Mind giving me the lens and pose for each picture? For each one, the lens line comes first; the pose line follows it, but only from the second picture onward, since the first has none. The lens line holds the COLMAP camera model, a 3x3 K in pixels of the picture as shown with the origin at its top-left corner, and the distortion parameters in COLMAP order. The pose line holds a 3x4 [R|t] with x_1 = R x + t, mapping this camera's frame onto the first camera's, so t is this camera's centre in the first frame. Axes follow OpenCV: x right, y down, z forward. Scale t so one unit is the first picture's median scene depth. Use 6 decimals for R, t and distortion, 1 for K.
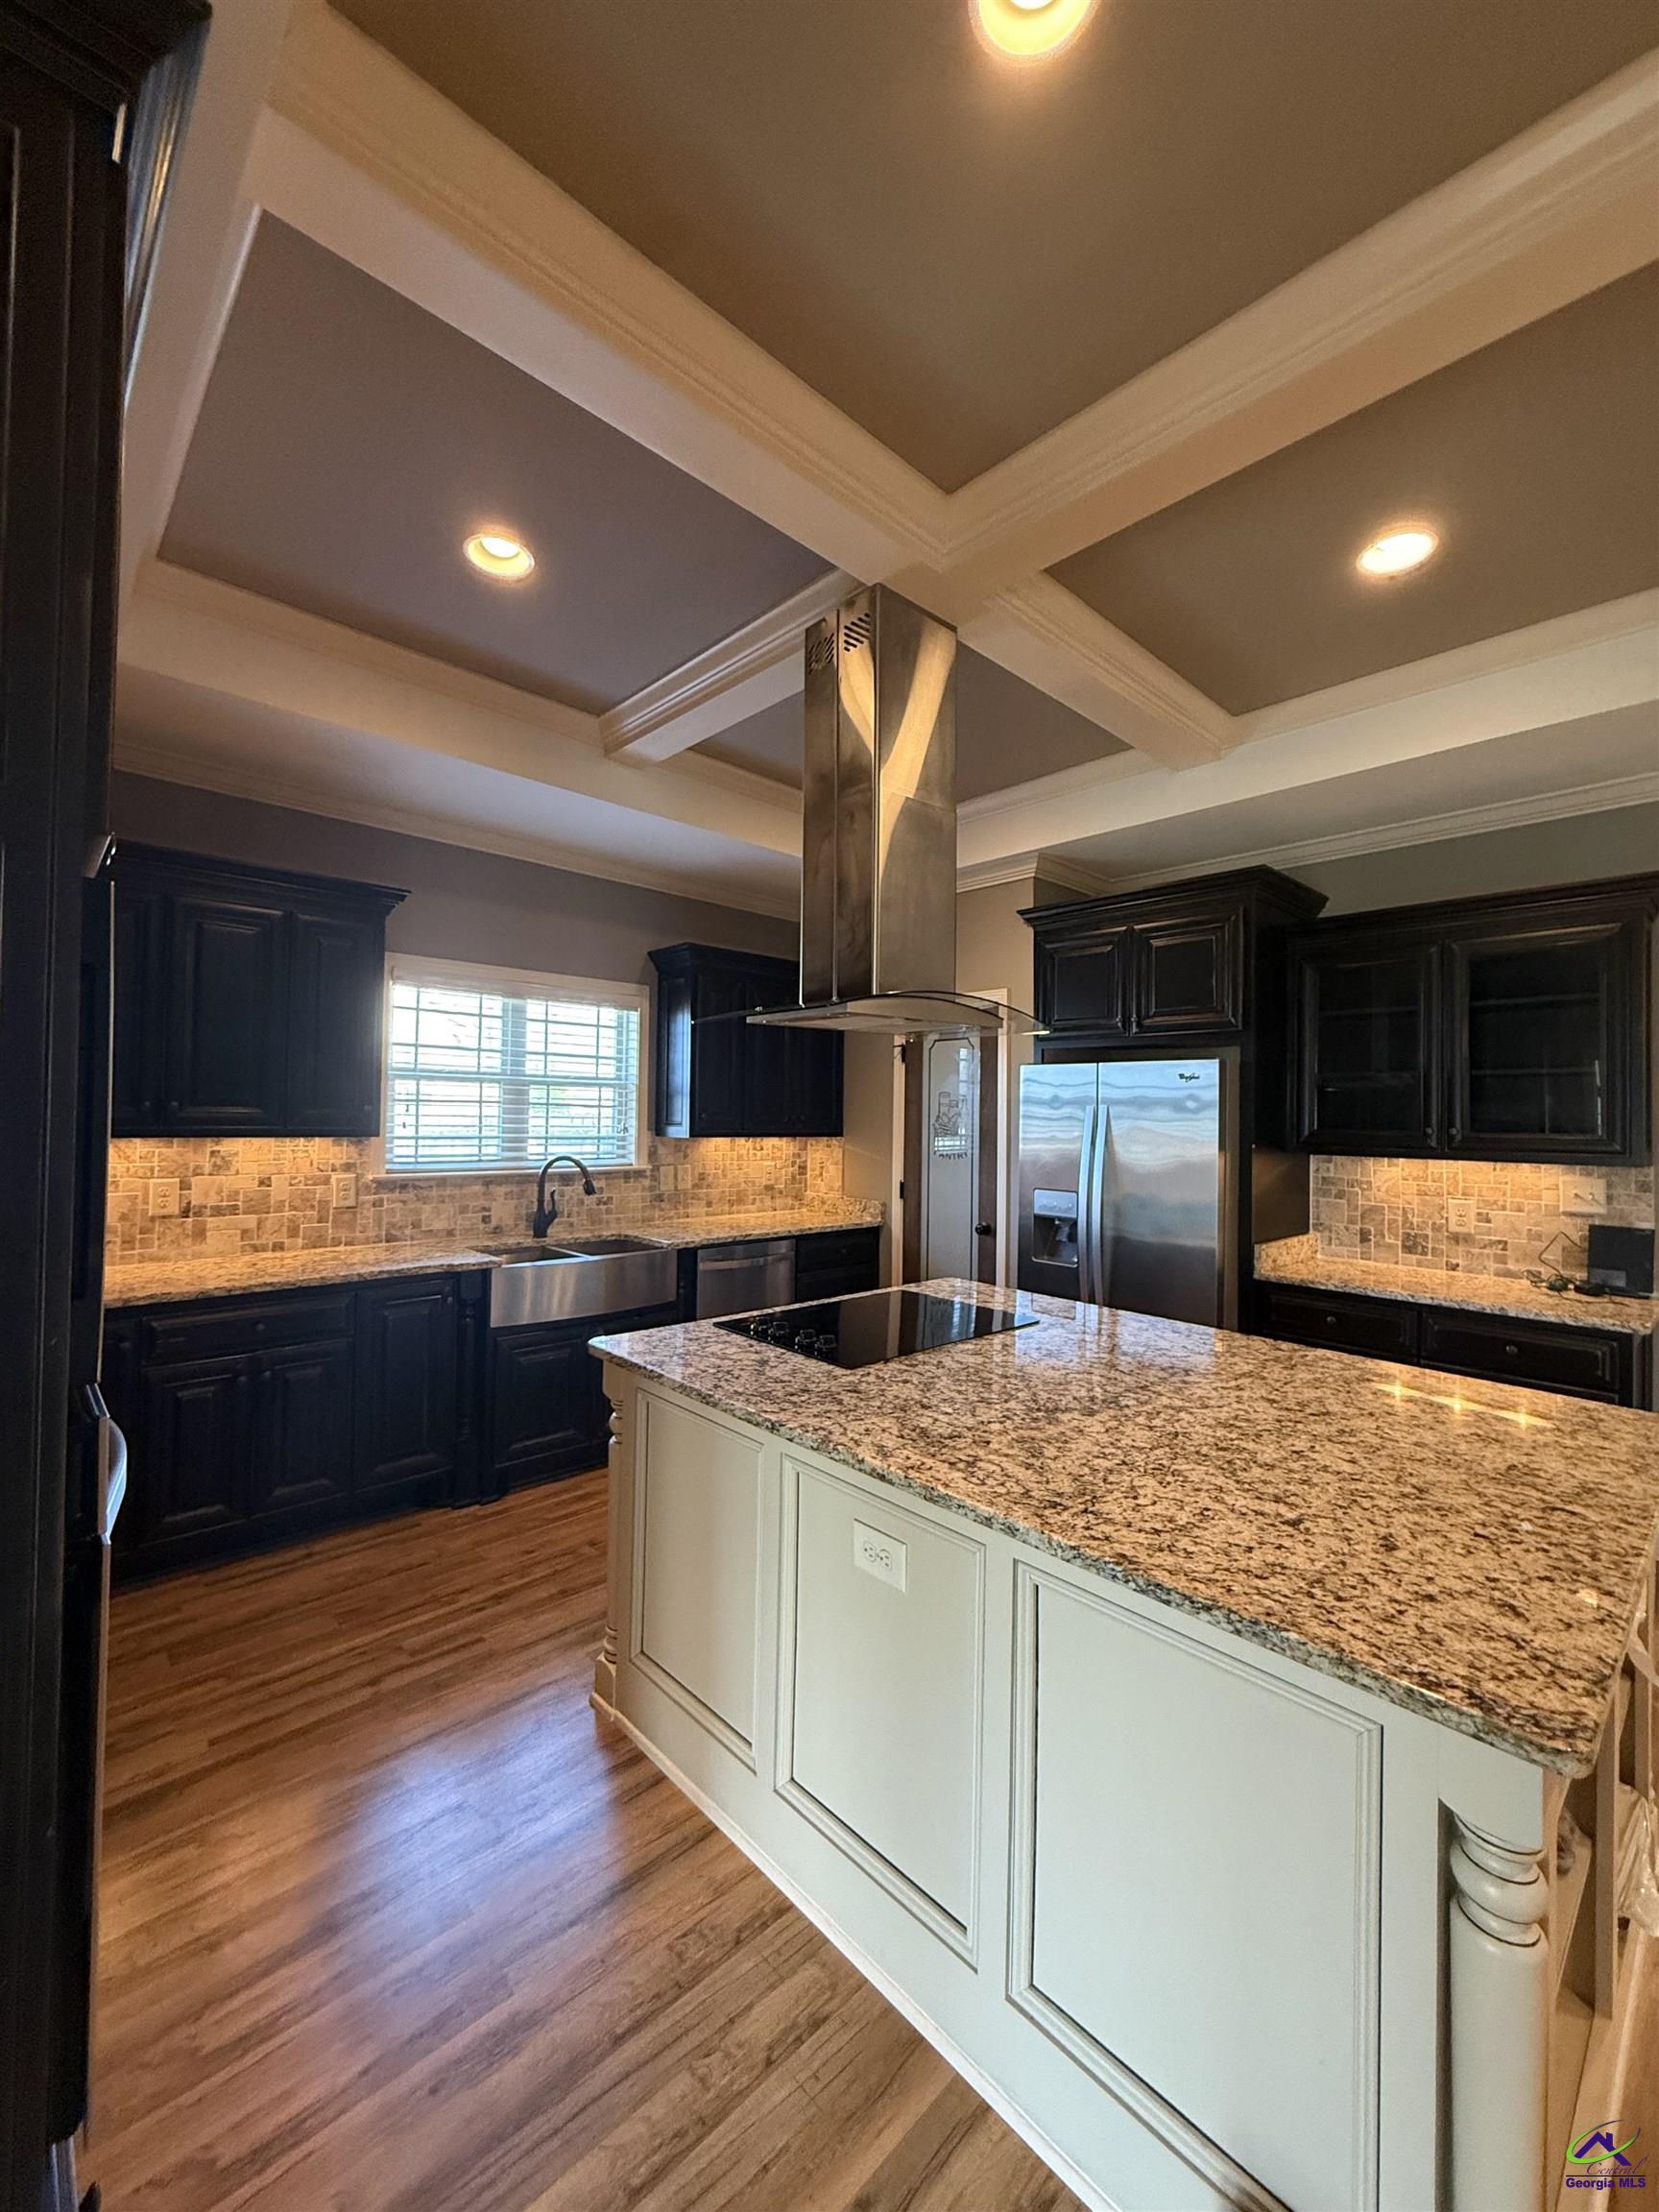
lens RADIAL K [[887.2, 0, 833.1], [0, 887.2, 1099.7], [0, 0, 1]] dist [-0.002853, -0.000127]
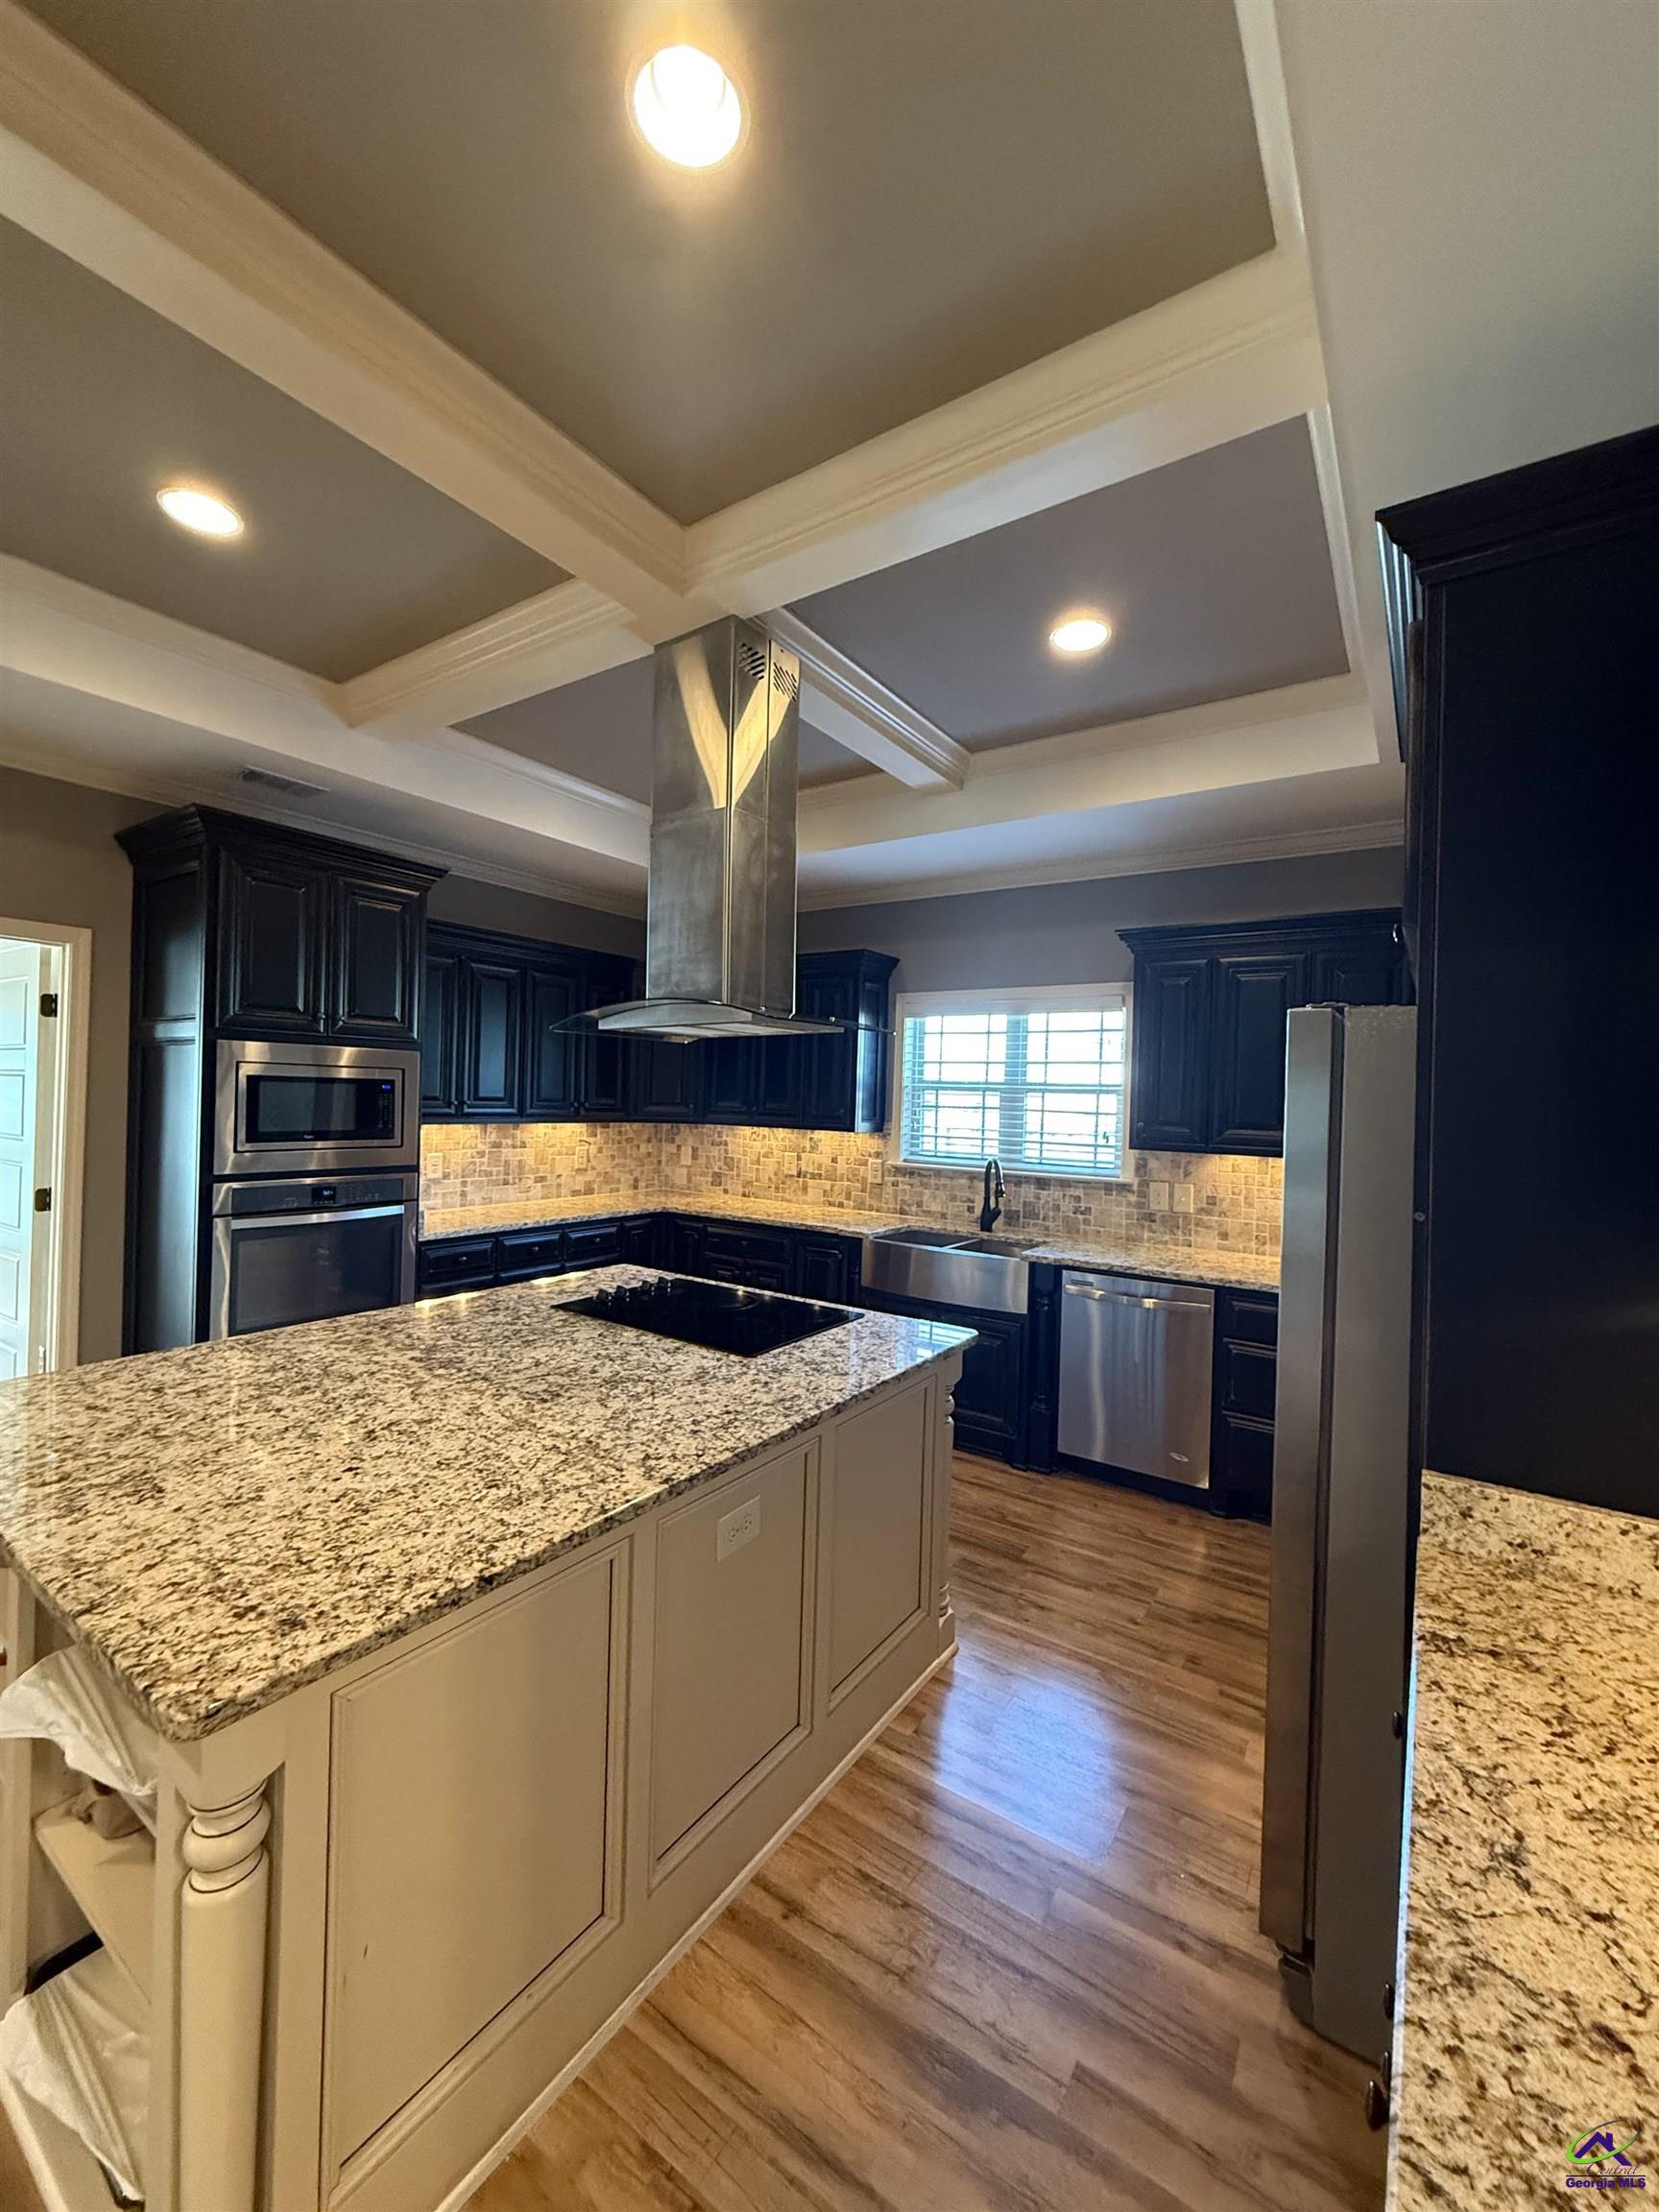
lens RADIAL K [[887.2, 0, 829.9], [0, 887.2, 1102.3], [0, 0, 1]] dist [-0.002853, -0.000127]
pose [[0.213099, -0.004864, -0.977019, 1.391146], [-0.009364, 0.999932, -0.007021, 0.009584], [0.976986, 0.010645, 0.213039, 1.134343]]
